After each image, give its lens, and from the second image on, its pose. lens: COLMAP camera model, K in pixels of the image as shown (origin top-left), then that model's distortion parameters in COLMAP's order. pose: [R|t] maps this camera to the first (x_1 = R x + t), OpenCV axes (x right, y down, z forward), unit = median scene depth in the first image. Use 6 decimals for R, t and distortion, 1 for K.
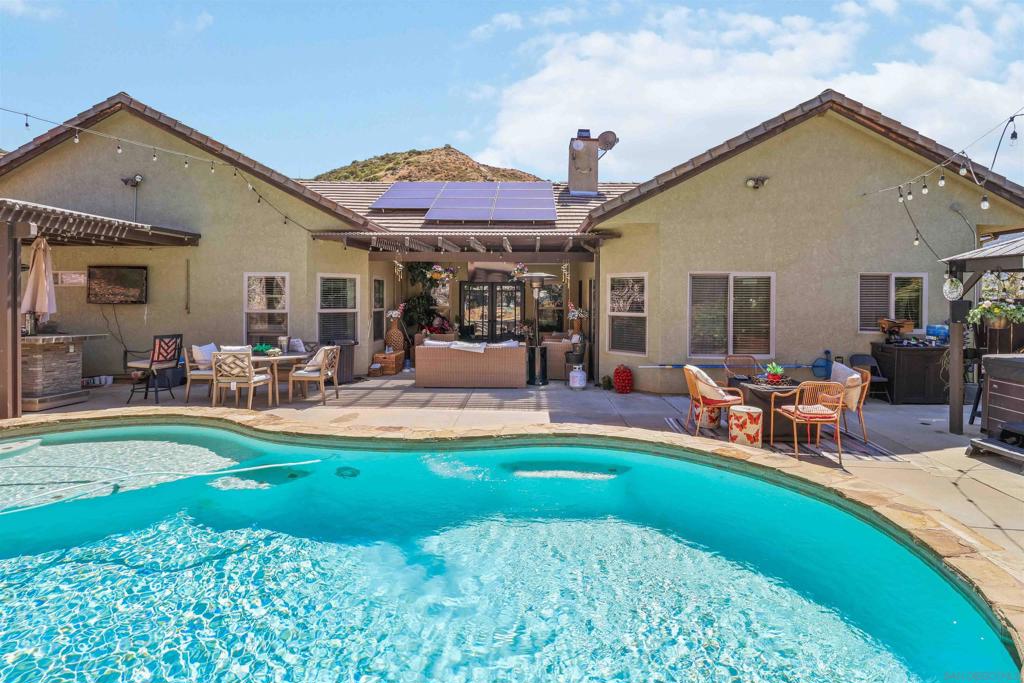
lens RADIAL K [[497.2, 0, 518.8], [0, 497.2, 300.1], [0, 0, 1]] dist [0.003602, -0.014076]
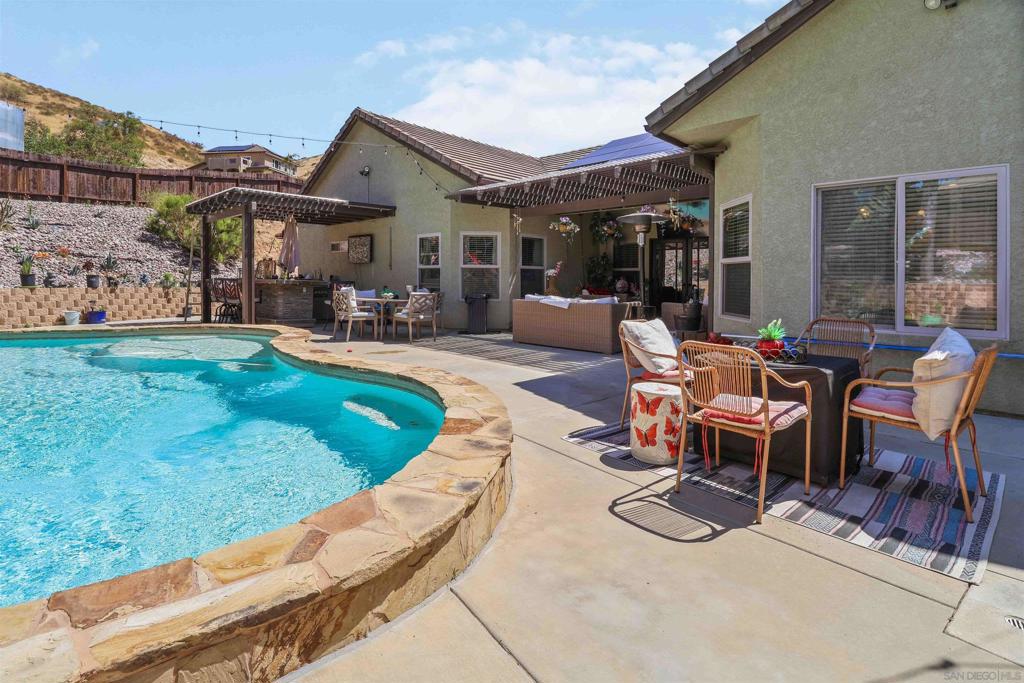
lens RADIAL K [[493.9, 0, 498.4], [0, 493.9, 279.2], [0, 0, 1]] dist [-0.000389, -0.014791]
pose [[0.729640, 0.002685, -0.683826, 0.424866], [-0.007044, 0.999969, -0.003590, 0.057163], [0.683795, 0.007436, 0.729636, 0.272994]]
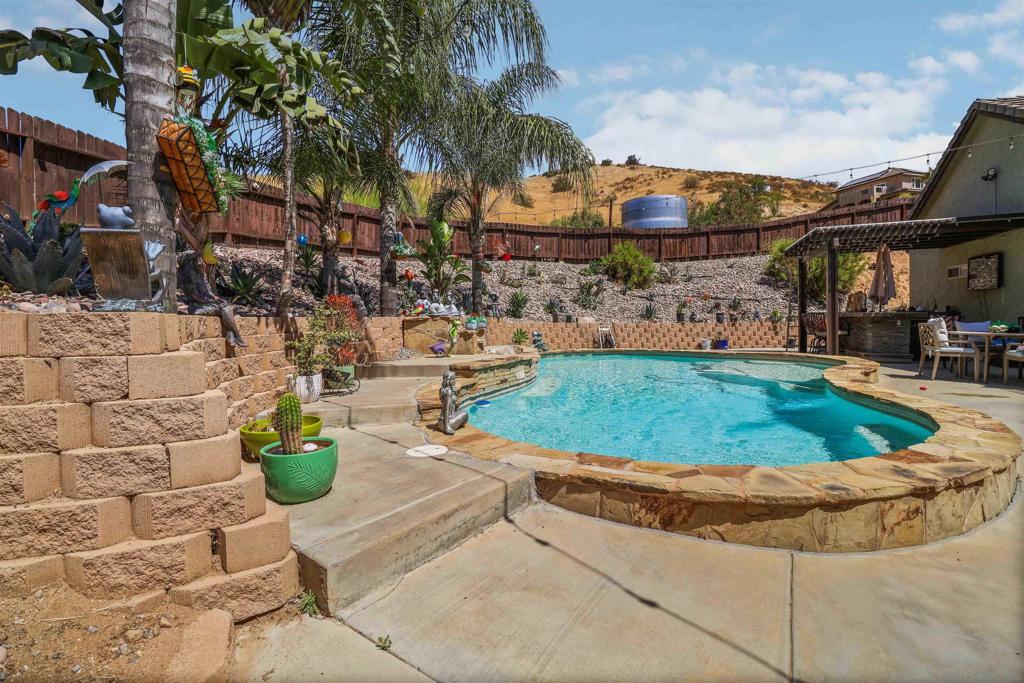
lens RADIAL K [[497.2, 0, 518.8], [0, 497.2, 300.1], [0, 0, 1]] dist [0.003602, -0.014076]
pose [[-0.338269, -0.033536, -0.940452, 0.611277], [0.014615, 0.999057, -0.040883, 0.064551], [0.940936, -0.027575, -0.337460, 0.398852]]
